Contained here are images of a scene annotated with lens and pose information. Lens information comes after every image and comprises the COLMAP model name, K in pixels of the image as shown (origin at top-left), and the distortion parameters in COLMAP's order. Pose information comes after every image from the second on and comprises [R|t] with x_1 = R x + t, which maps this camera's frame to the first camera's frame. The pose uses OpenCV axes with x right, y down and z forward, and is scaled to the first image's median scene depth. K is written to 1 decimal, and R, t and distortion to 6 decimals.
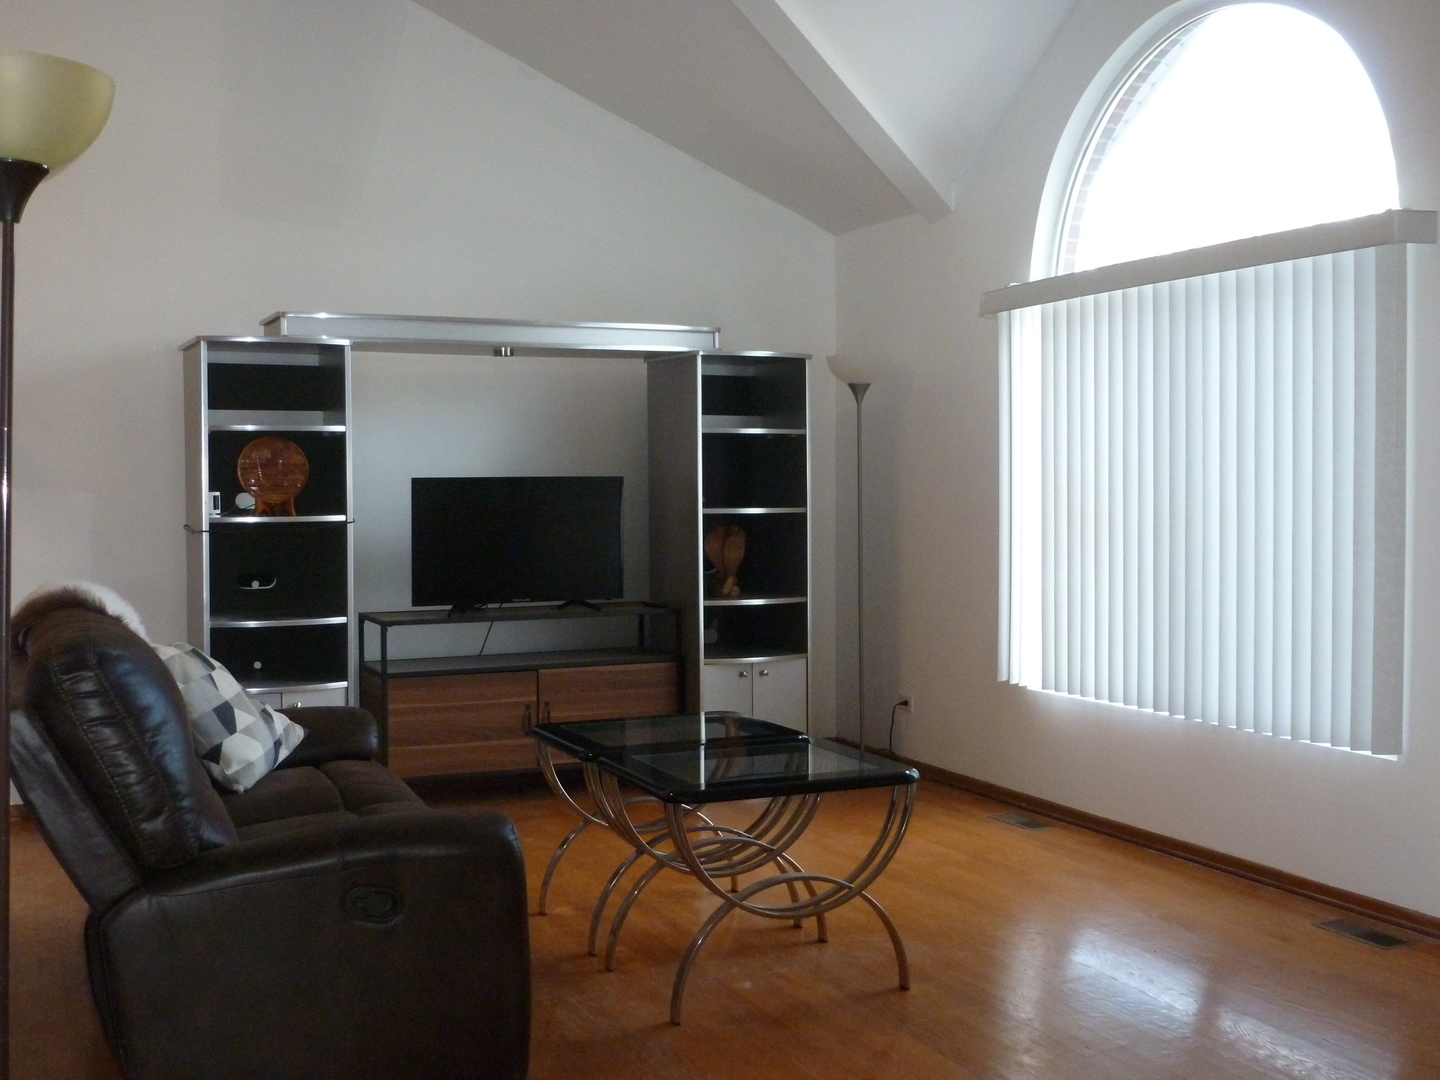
lens RADIAL K [[1615.2, 0, 784.9], [0, 1615.2, 537.1], [0, 0, 1]] dist [0.003184, -0.007479]
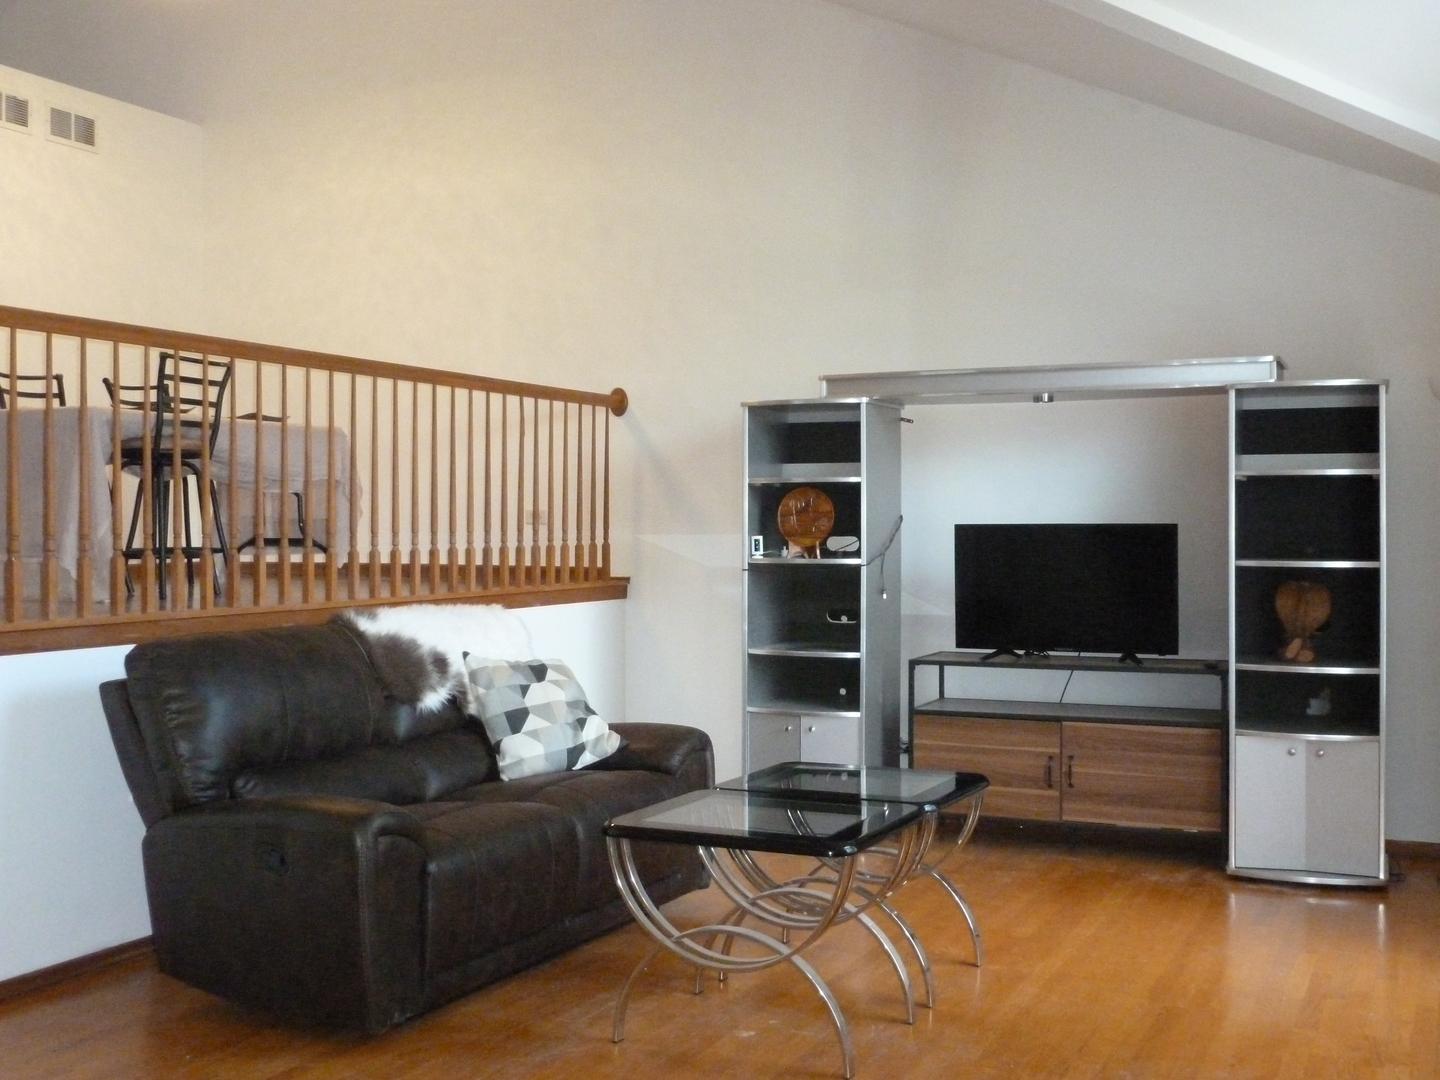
lens RADIAL K [[1615.2, 0, 784.9], [0, 1615.2, 537.1], [0, 0, 1]] dist [0.003184, -0.007479]
pose [[0.652937, 0.011087, -0.757331, 0.480334], [-0.030547, 0.999465, -0.011705, -0.012779], [0.756796, 0.030777, 0.652926, 0.234566]]
